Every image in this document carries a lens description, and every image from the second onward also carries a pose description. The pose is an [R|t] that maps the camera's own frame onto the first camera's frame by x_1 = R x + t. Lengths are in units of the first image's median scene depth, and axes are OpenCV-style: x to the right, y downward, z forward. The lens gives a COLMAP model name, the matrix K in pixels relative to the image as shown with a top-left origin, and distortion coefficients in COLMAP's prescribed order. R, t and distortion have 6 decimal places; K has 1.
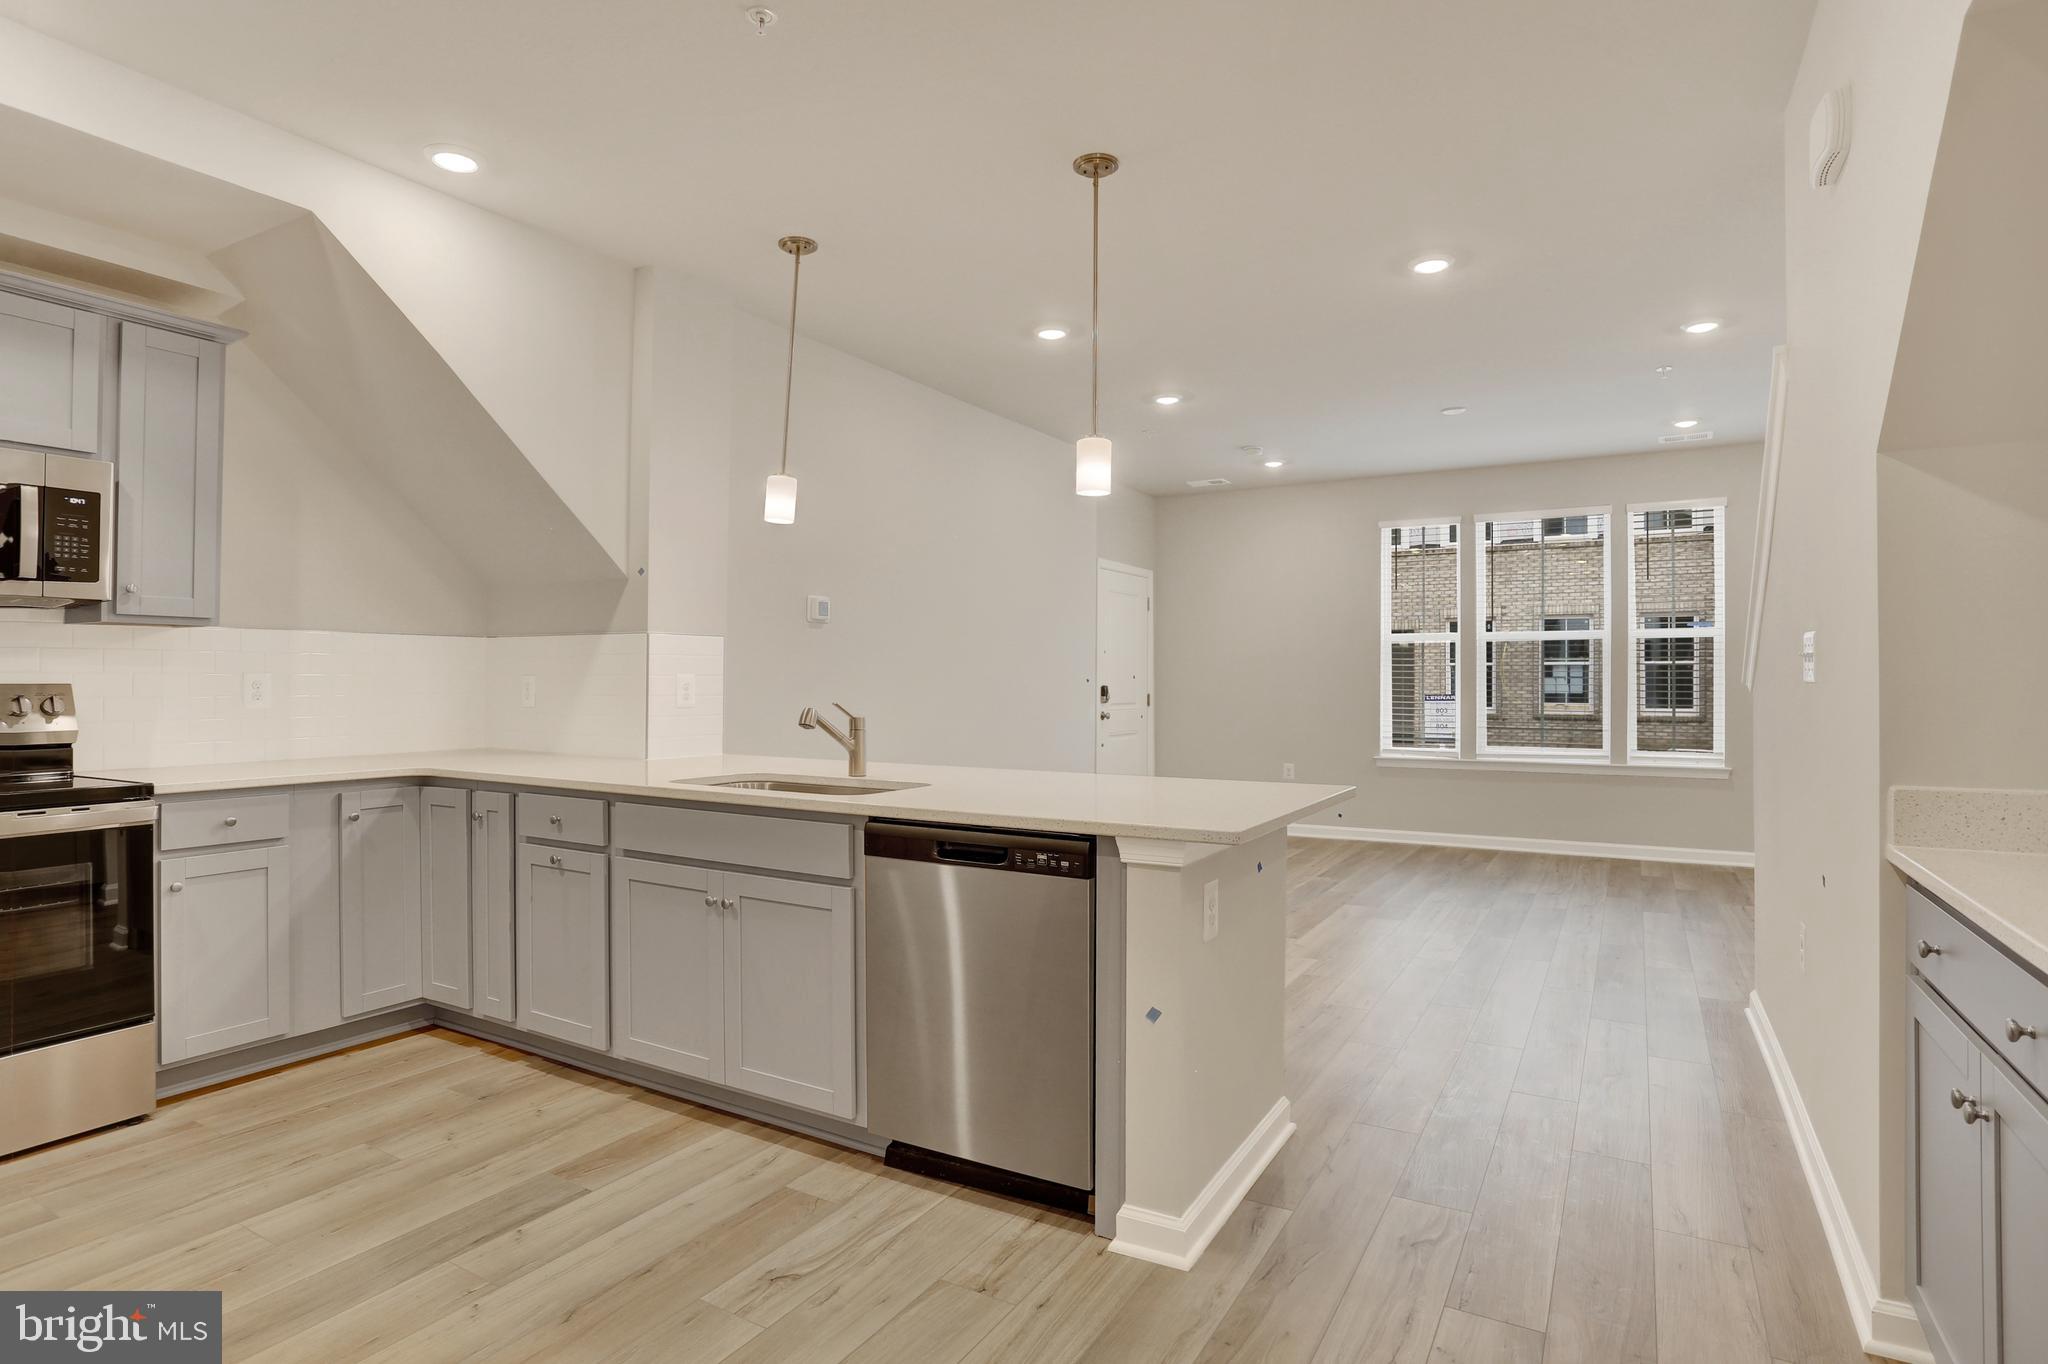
lens RADIAL K [[1052.6, 0, 1019.3], [0, 1052.6, 704.2], [0, 0, 1]] dist [-0.023042, 0.000763]
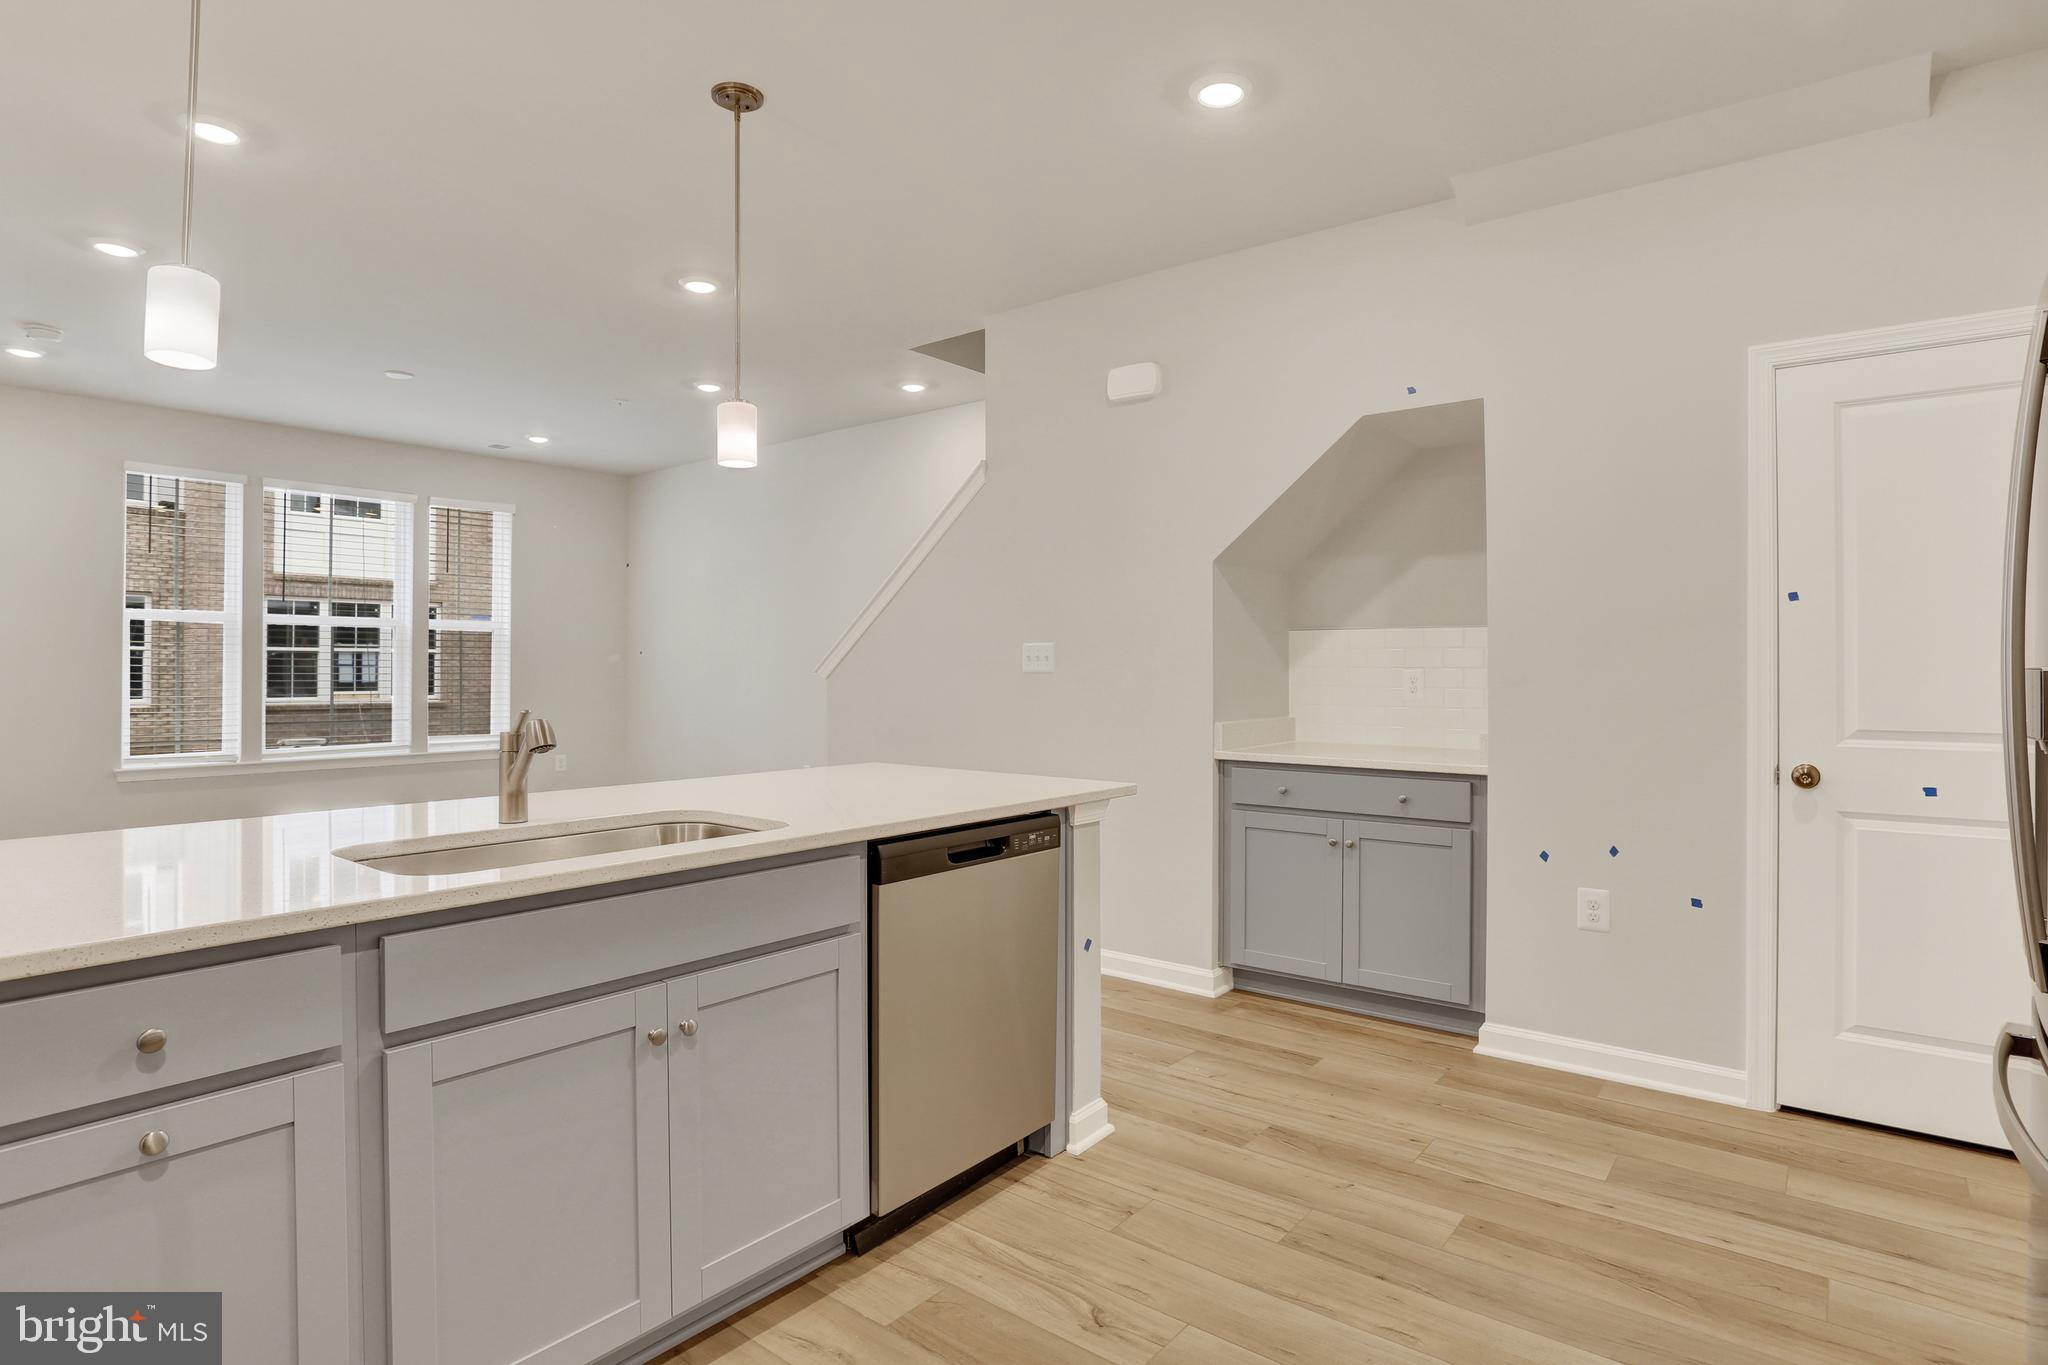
lens RADIAL K [[1052.6, 0, 1034.5], [0, 1052.6, 695.5], [0, 0, 1]] dist [-0.023042, 0.000763]
pose [[0.142566, -0.023248, 0.989512, -0.317182], [0.018250, 0.999616, 0.020855, -0.007075], [-0.989617, 0.015086, 0.142935, 0.254355]]
